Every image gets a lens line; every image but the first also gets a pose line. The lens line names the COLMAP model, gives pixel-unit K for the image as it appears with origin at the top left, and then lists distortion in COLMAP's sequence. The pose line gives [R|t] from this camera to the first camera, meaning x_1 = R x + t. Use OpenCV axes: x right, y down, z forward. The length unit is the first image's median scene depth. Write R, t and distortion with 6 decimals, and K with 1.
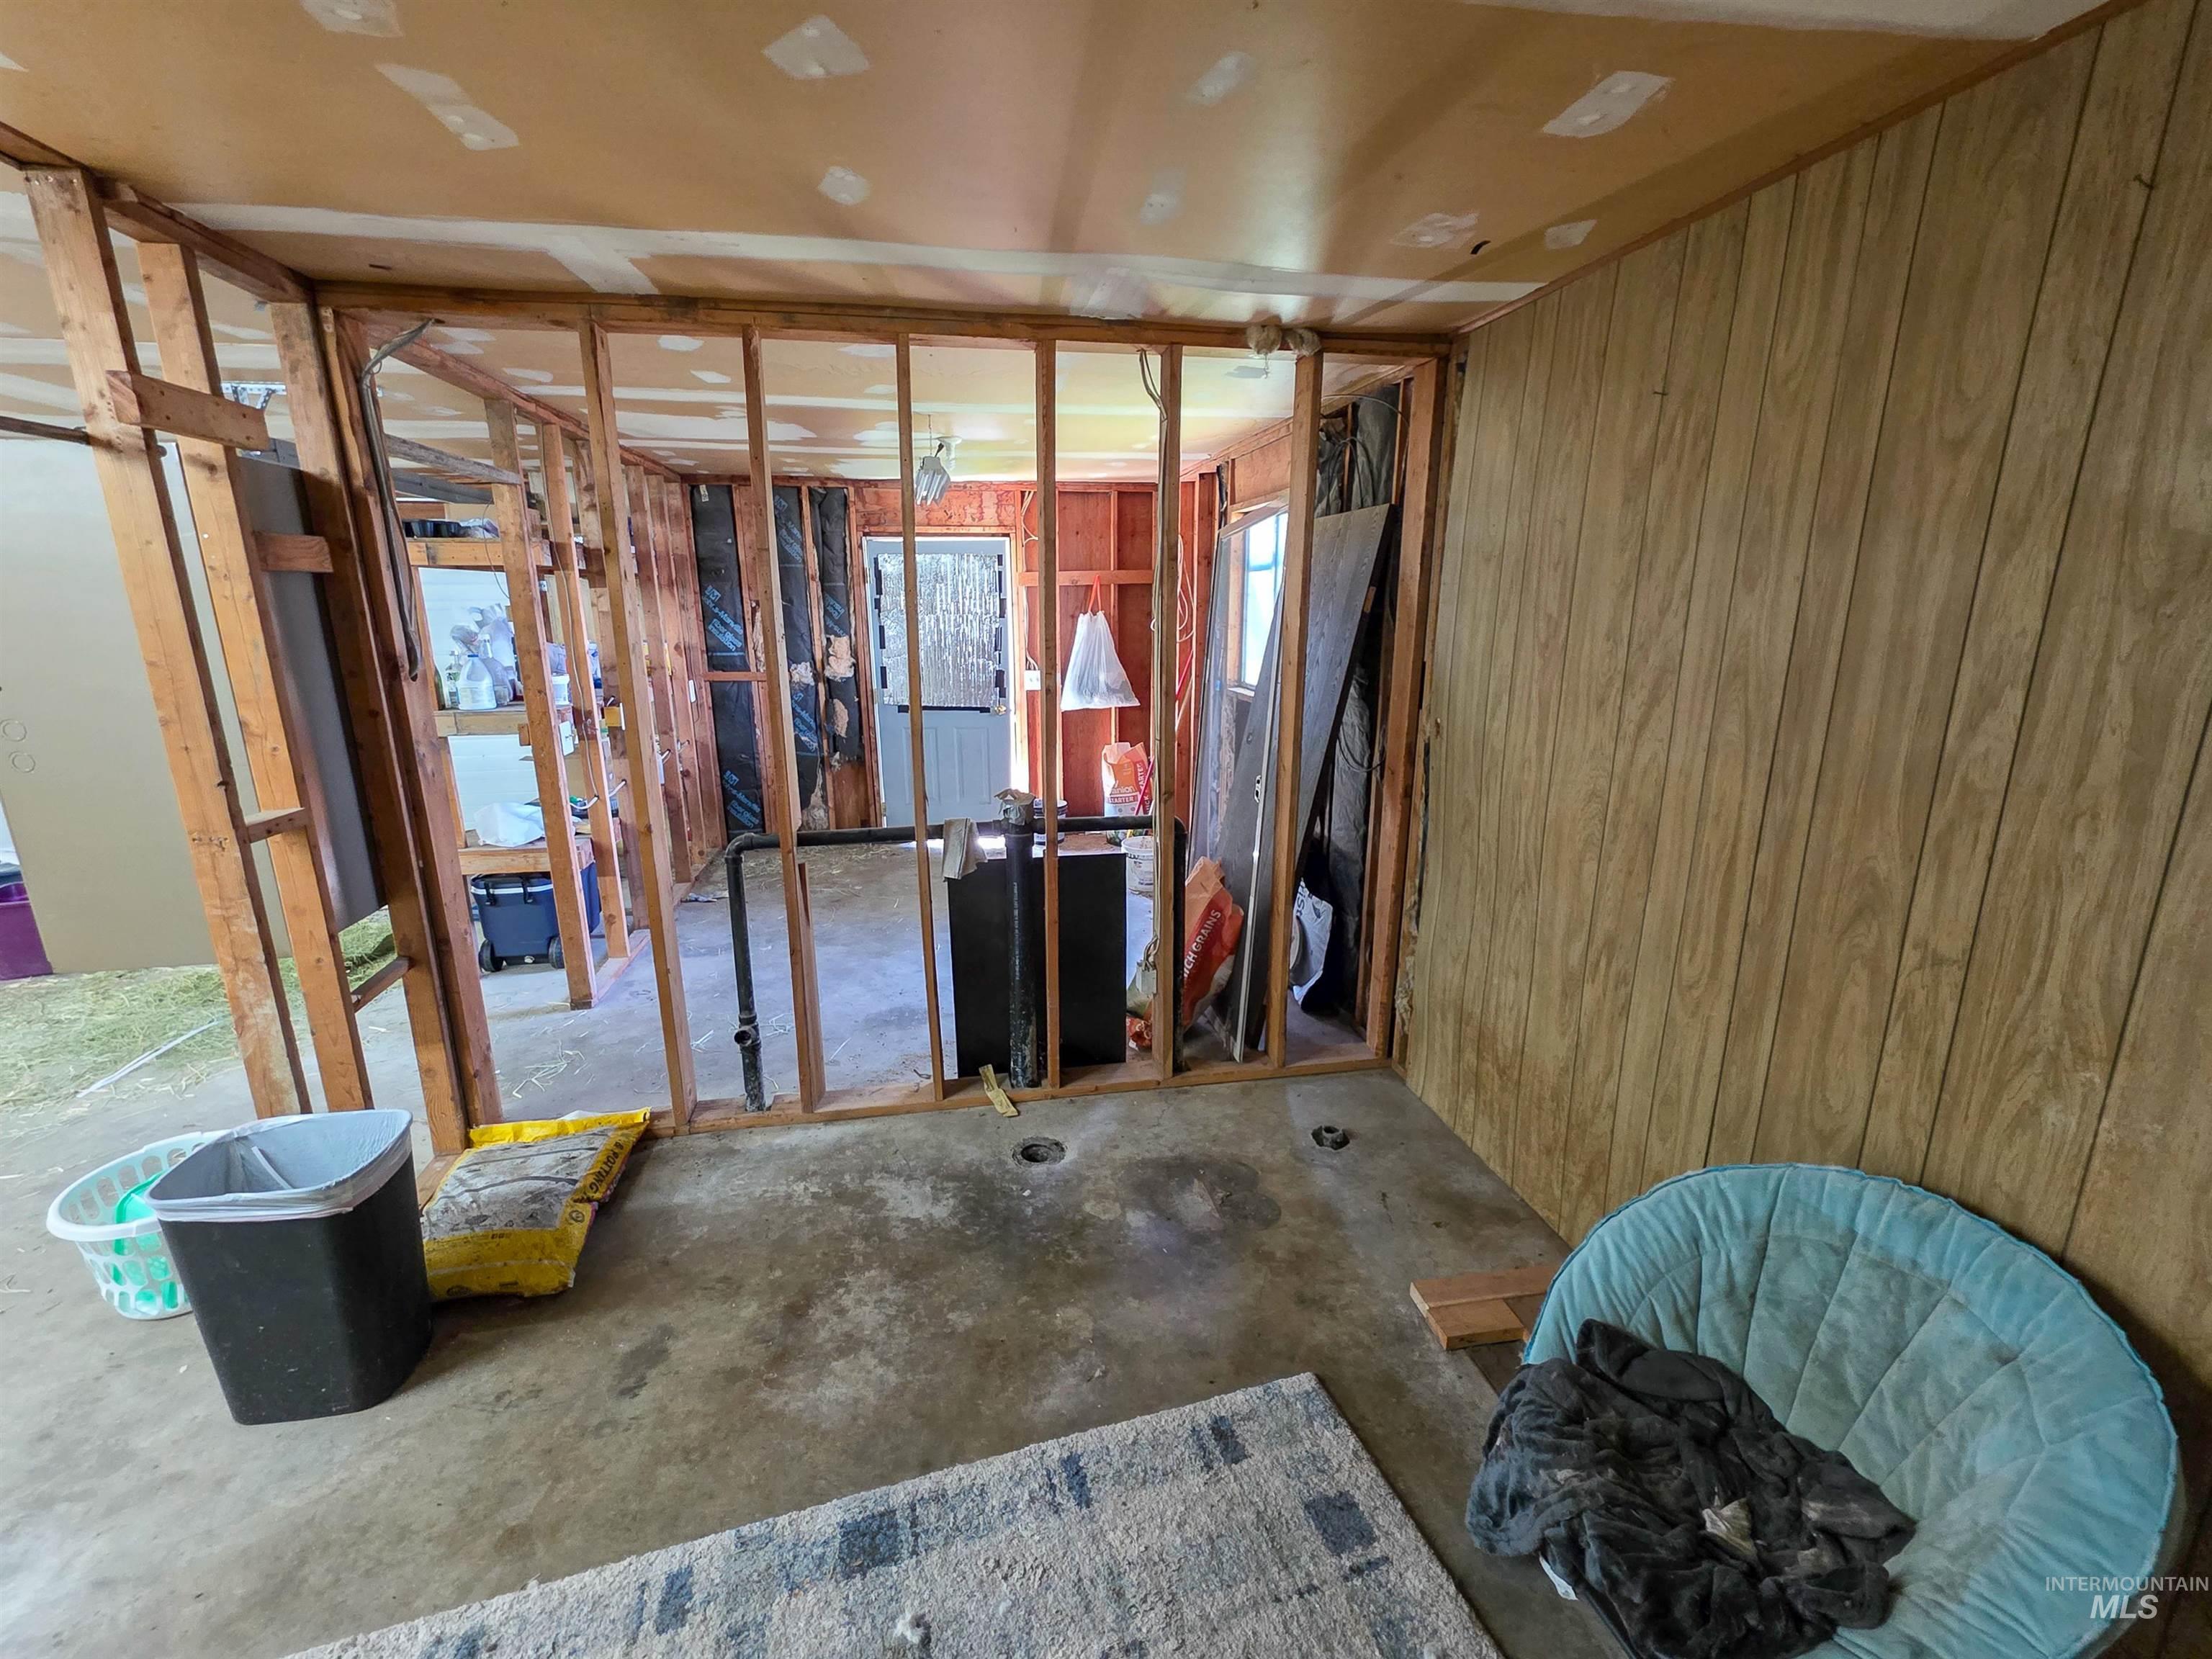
lens RADIAL K [[901.2, 0, 1093.8], [0, 901.2, 826.0], [0, 0, 1]] dist [0.001052, 0.000296]
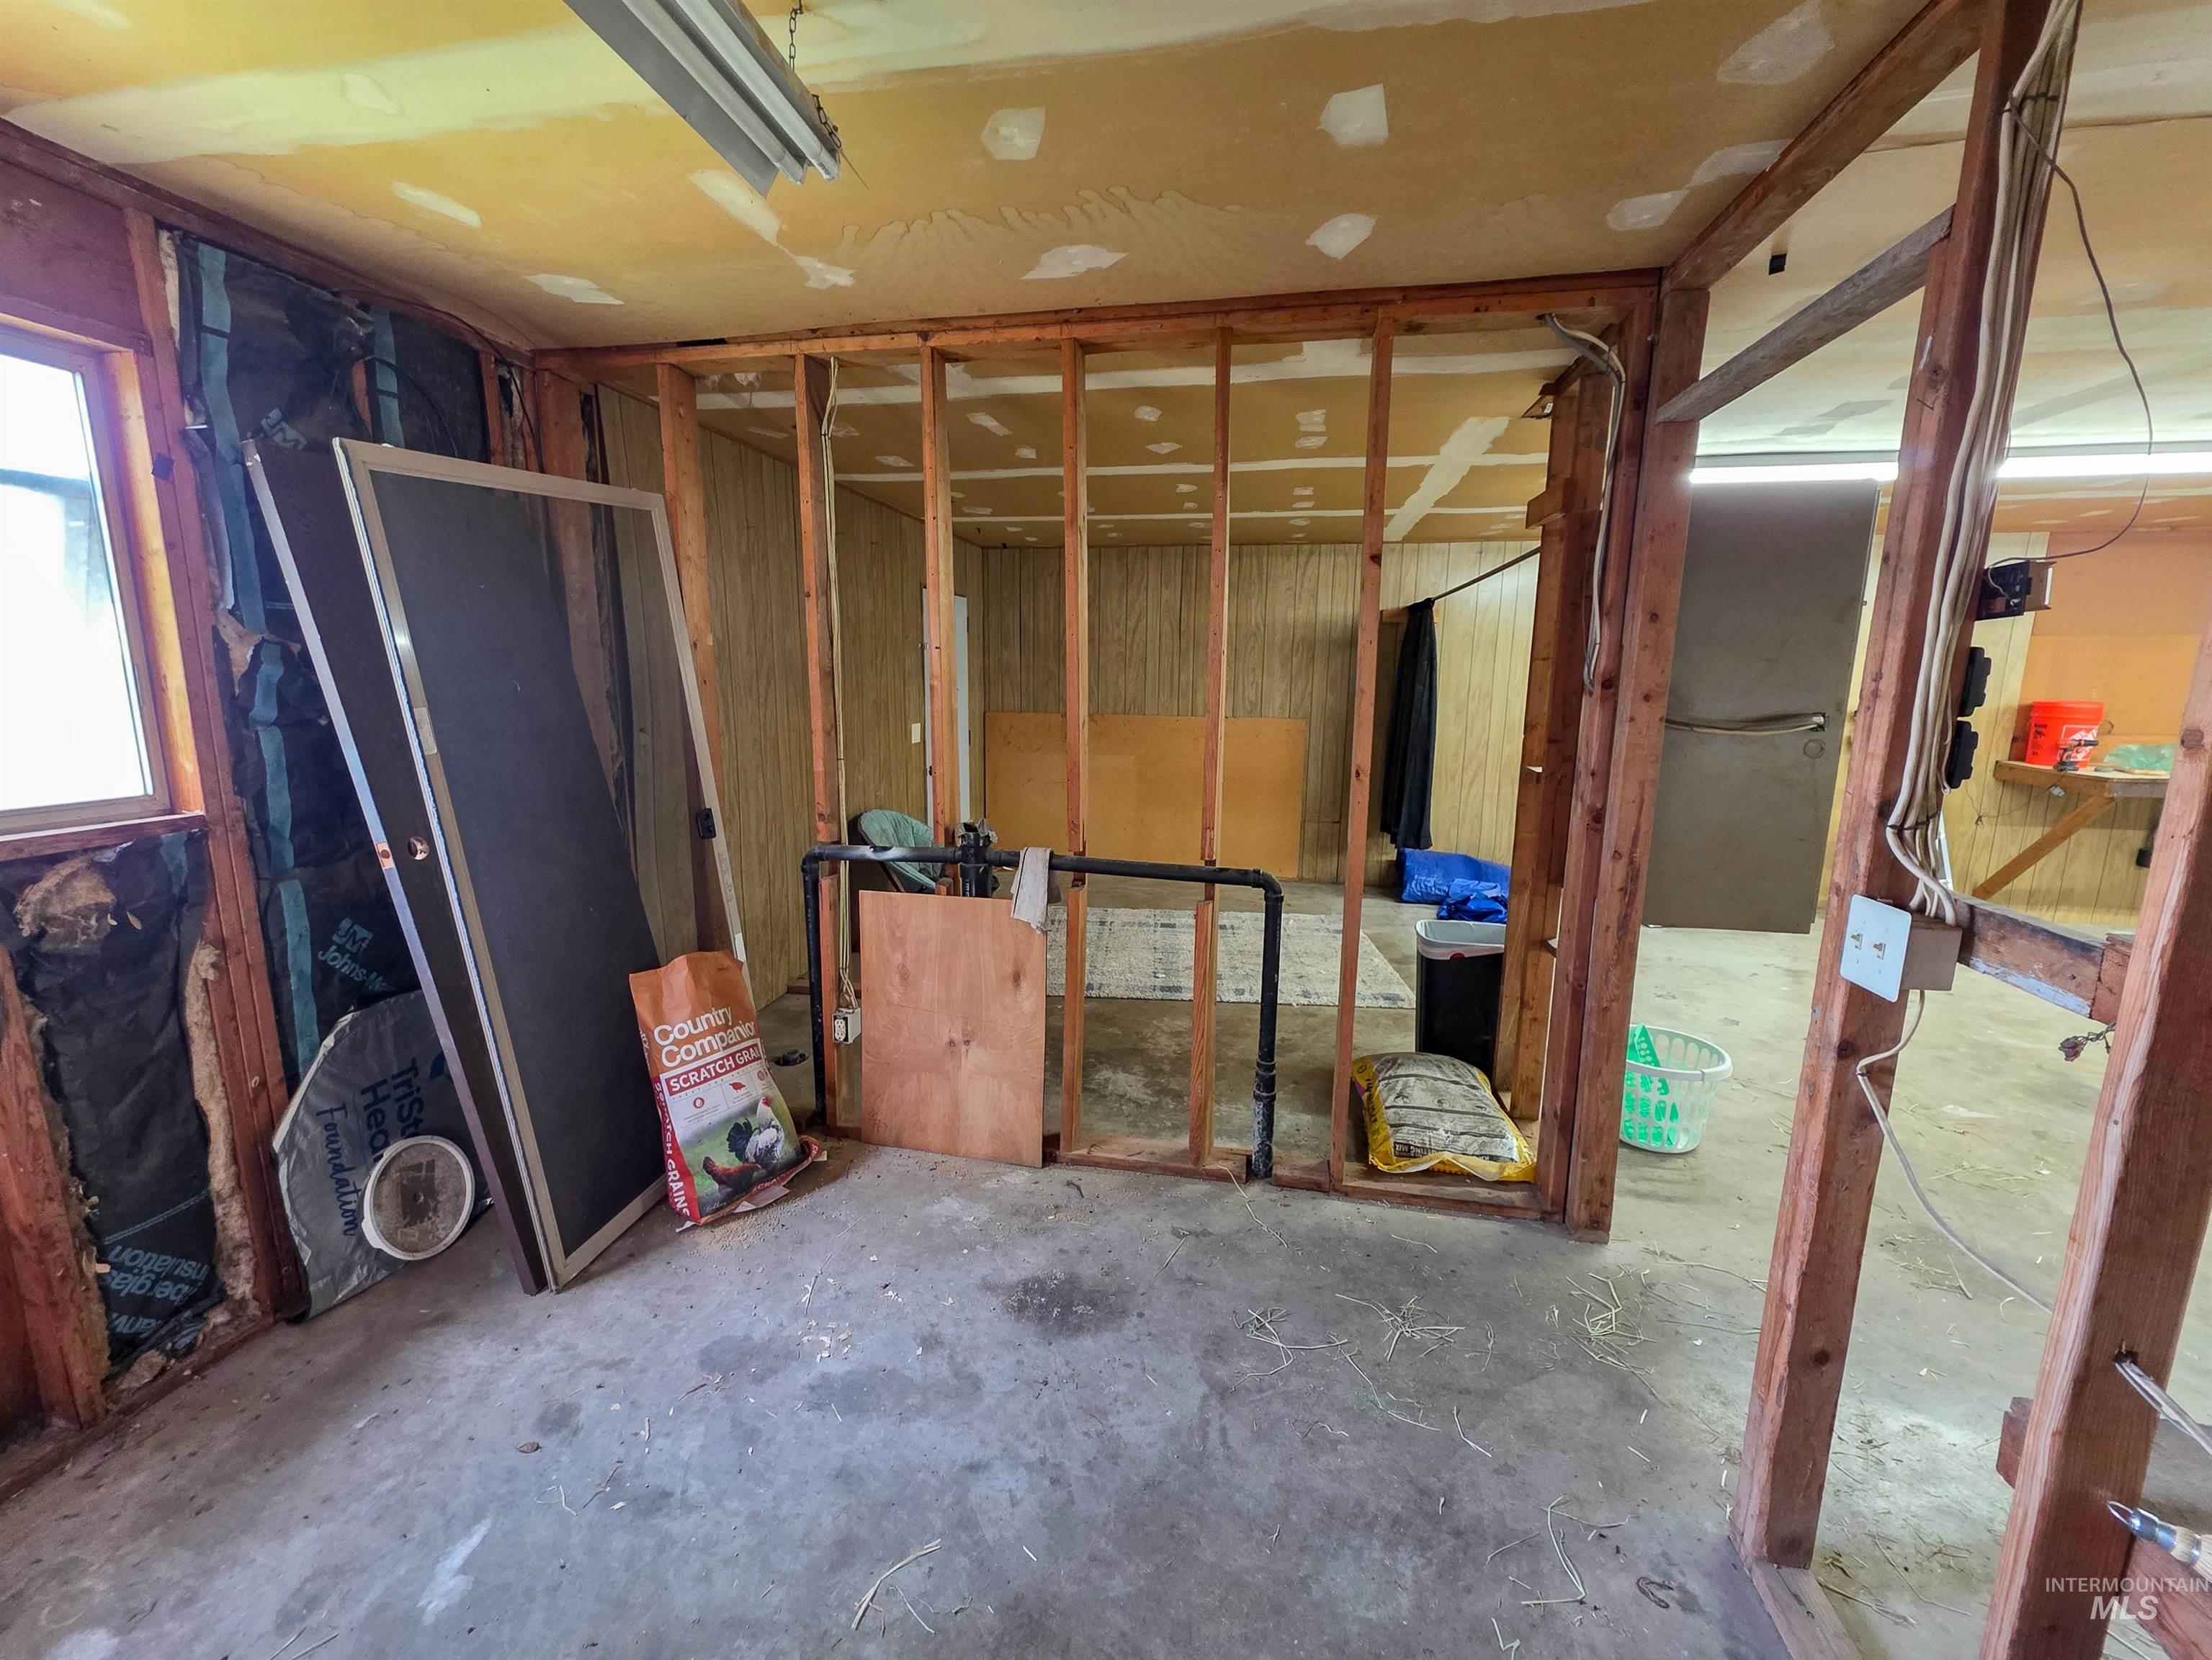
lens RADIAL K [[901.3, 0, 1093.8], [0, 901.3, 826.5], [0, 0, 1]] dist [0.001052, 0.000296]
pose [[-0.932128, -0.063584, 0.356504, -0.852486], [0.082135, 0.921686, 0.379142, -0.600465], [-0.352692, 0.382690, -0.853907, 2.826715]]
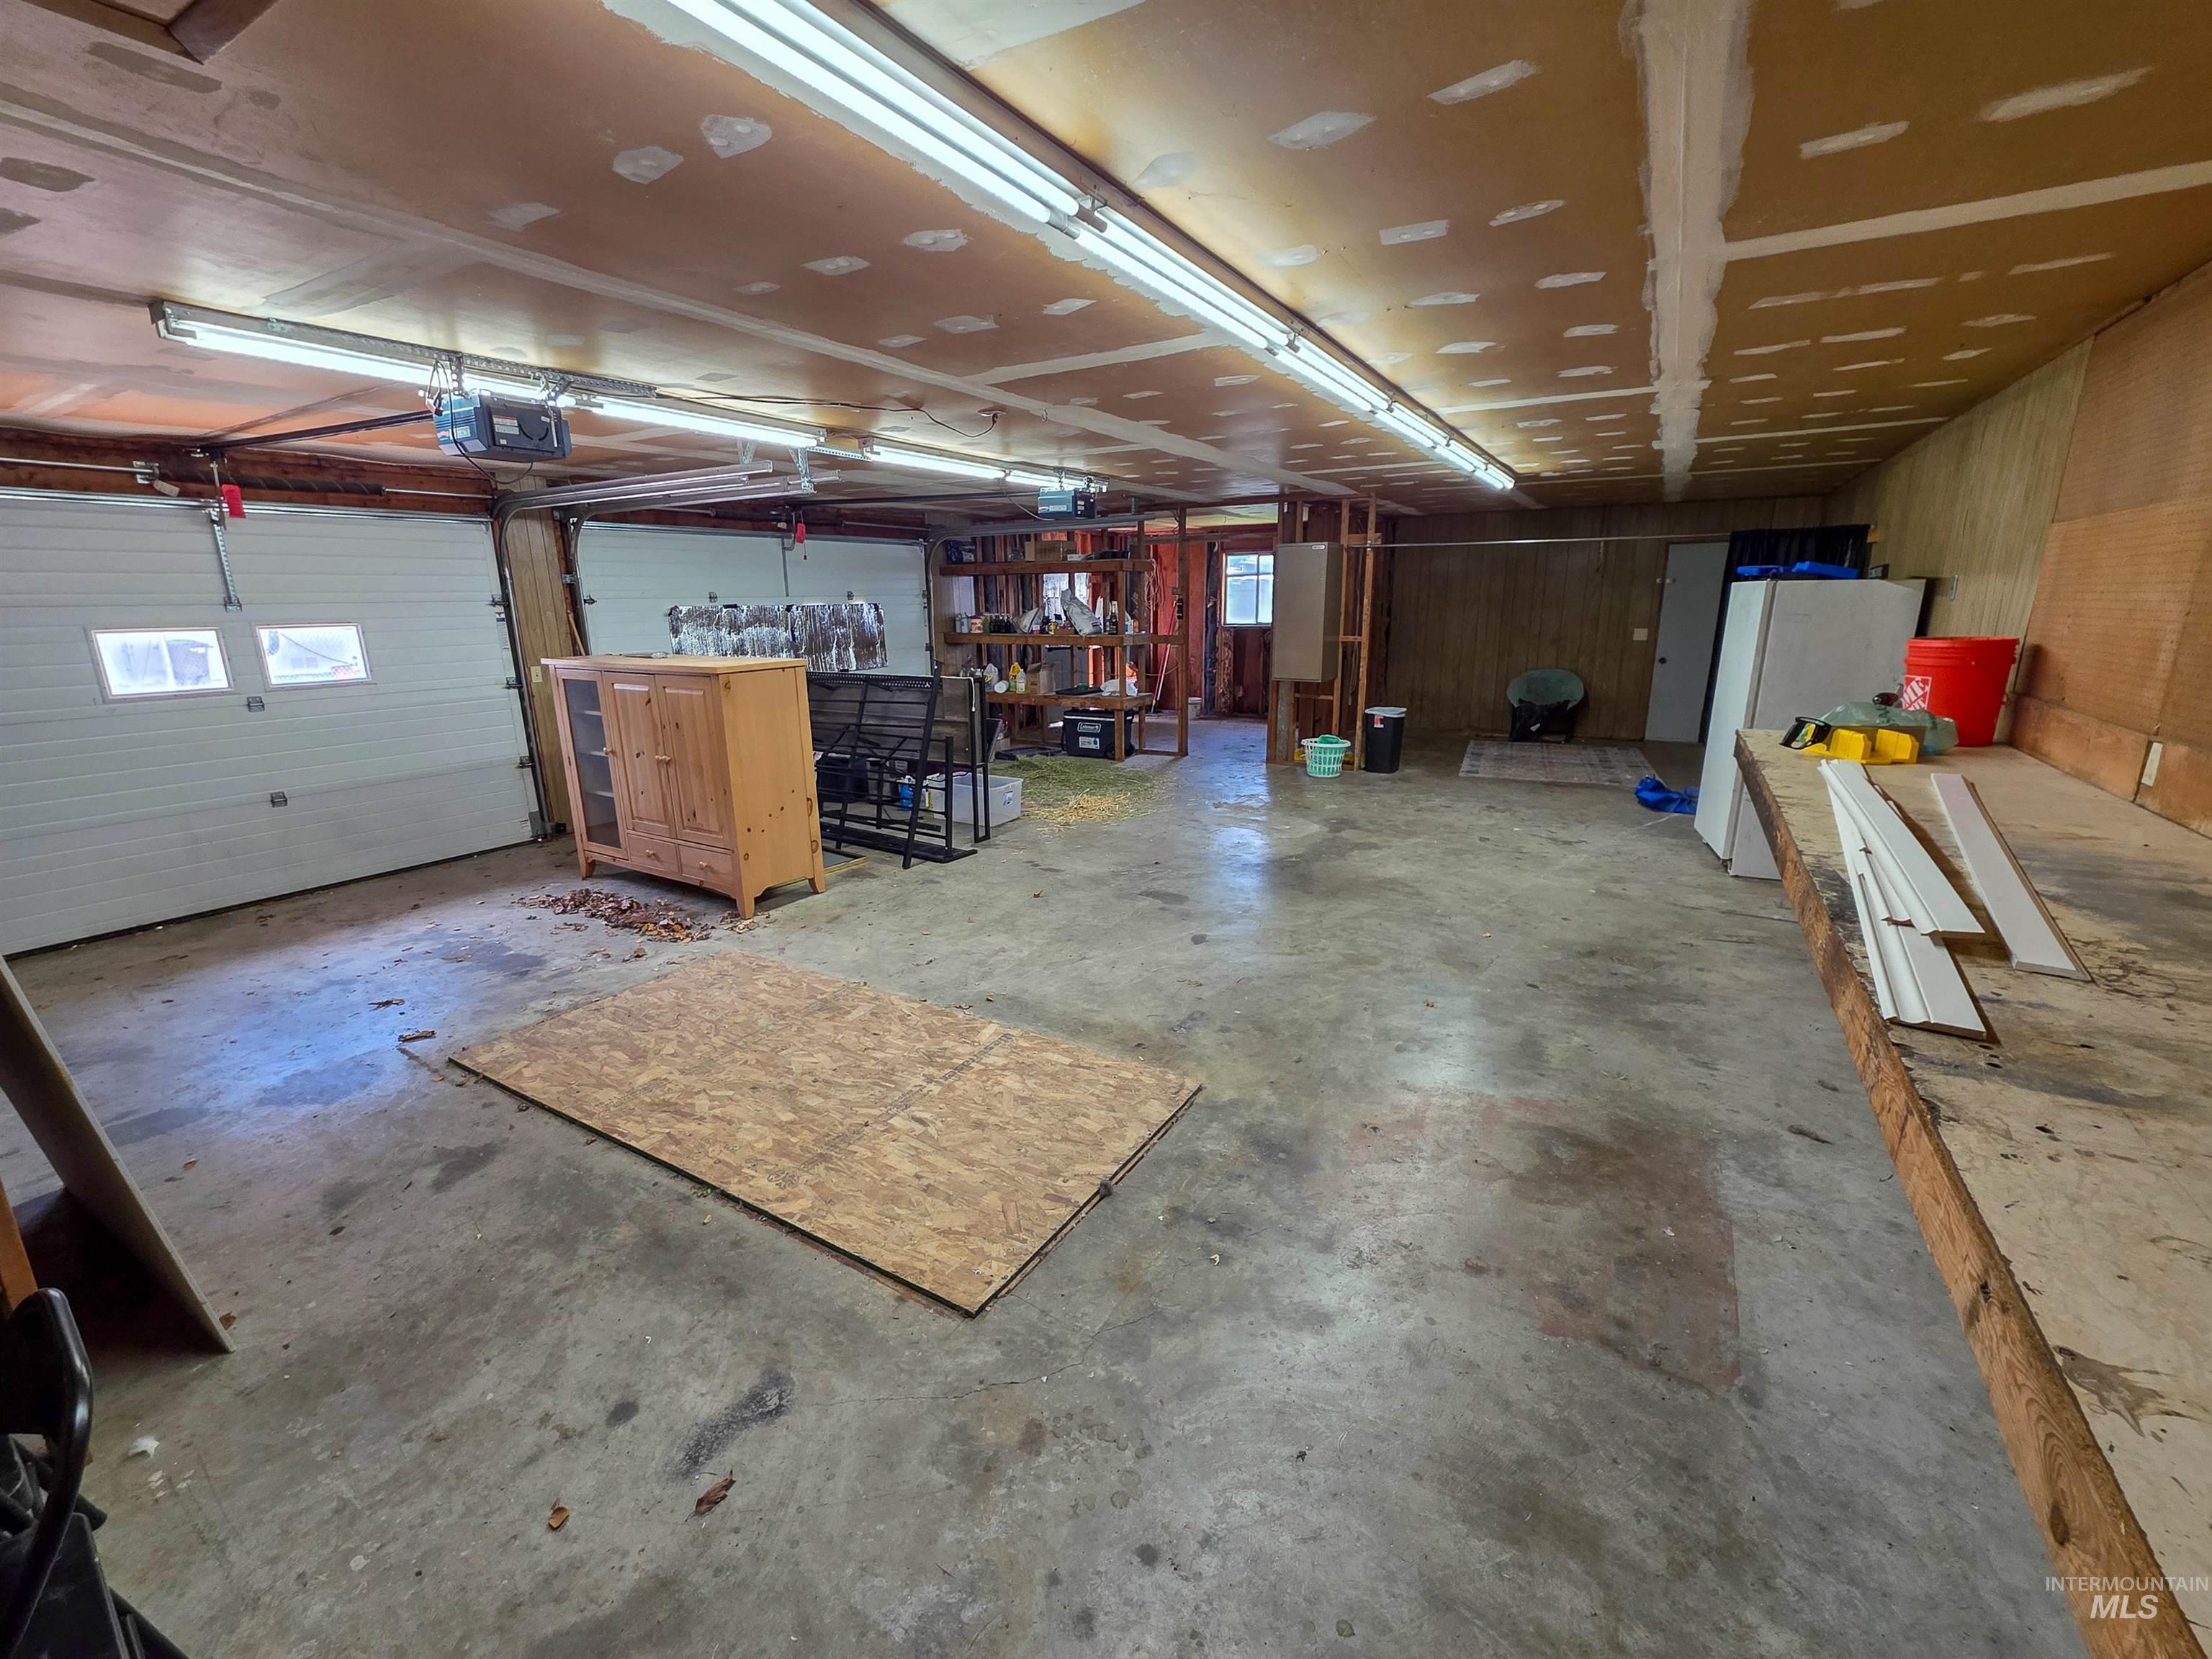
lens RADIAL K [[901.2, 0, 1093.8], [0, 901.2, 826.0], [0, 0, 1]] dist [0.001052, 0.000296]
pose [[0.662969, -0.183081, 0.725915, -5.260905], [0.183370, 0.979812, 0.079646, 0.321358], [-0.725842, 0.080308, 0.683157, -0.920063]]
